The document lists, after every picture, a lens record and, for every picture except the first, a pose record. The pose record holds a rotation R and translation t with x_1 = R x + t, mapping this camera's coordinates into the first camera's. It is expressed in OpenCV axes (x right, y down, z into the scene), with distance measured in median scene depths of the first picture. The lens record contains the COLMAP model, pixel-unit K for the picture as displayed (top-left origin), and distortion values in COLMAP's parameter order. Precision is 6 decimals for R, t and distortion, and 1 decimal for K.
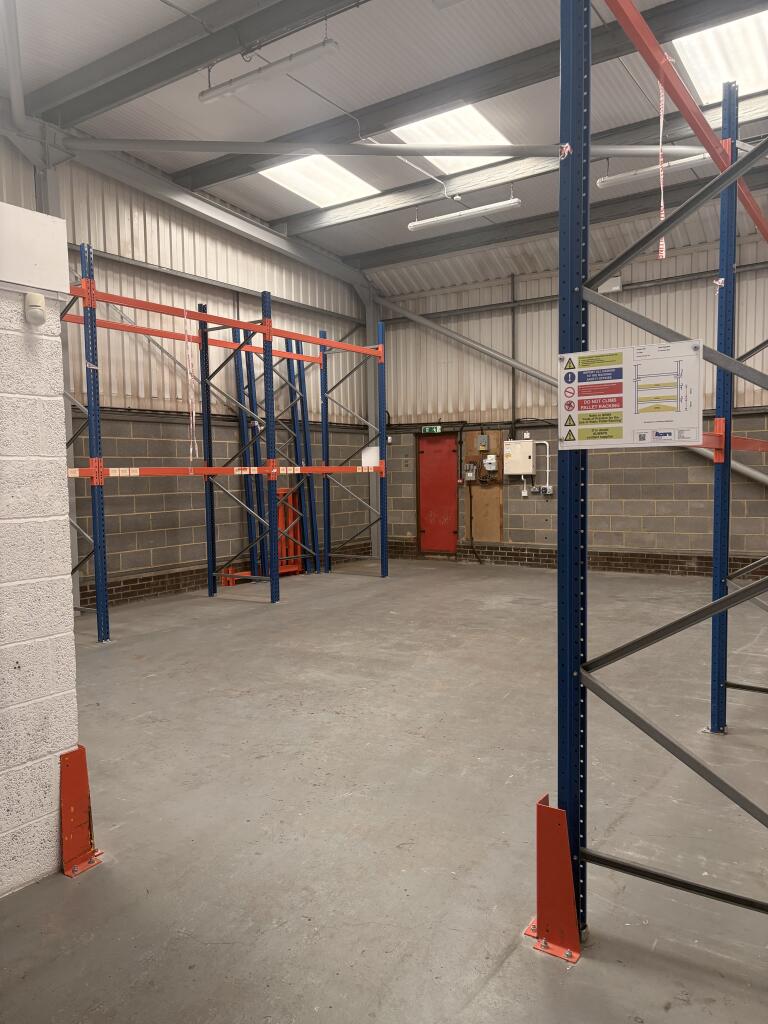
lens RADIAL K [[775.2, 0, 376.1], [0, 775.2, 512.5], [0, 0, 1]] dist [0.069713, -0.076723]
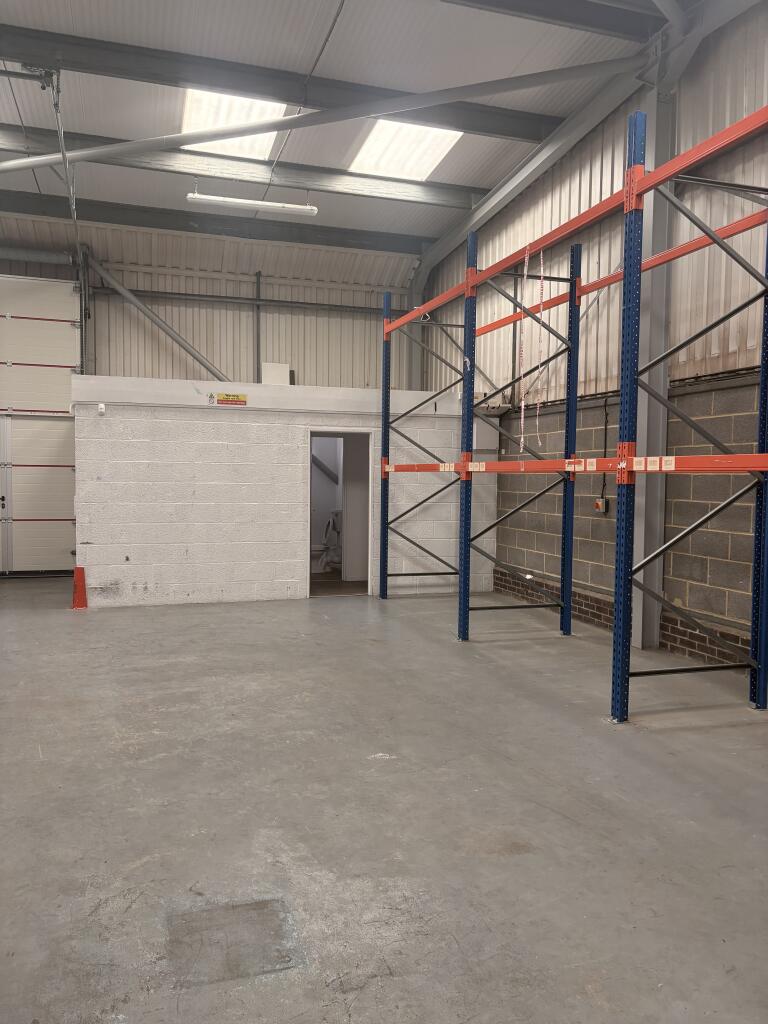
lens RADIAL K [[775.2, 0, 376.1], [0, 775.2, 512.5], [0, 0, 1]] dist [0.069713, -0.076723]
pose [[-0.622072, 0.050453, -0.781333, 0.561436], [-0.041031, 0.994450, 0.096882, -0.099693], [0.781884, 0.092326, -0.616549, 1.798141]]
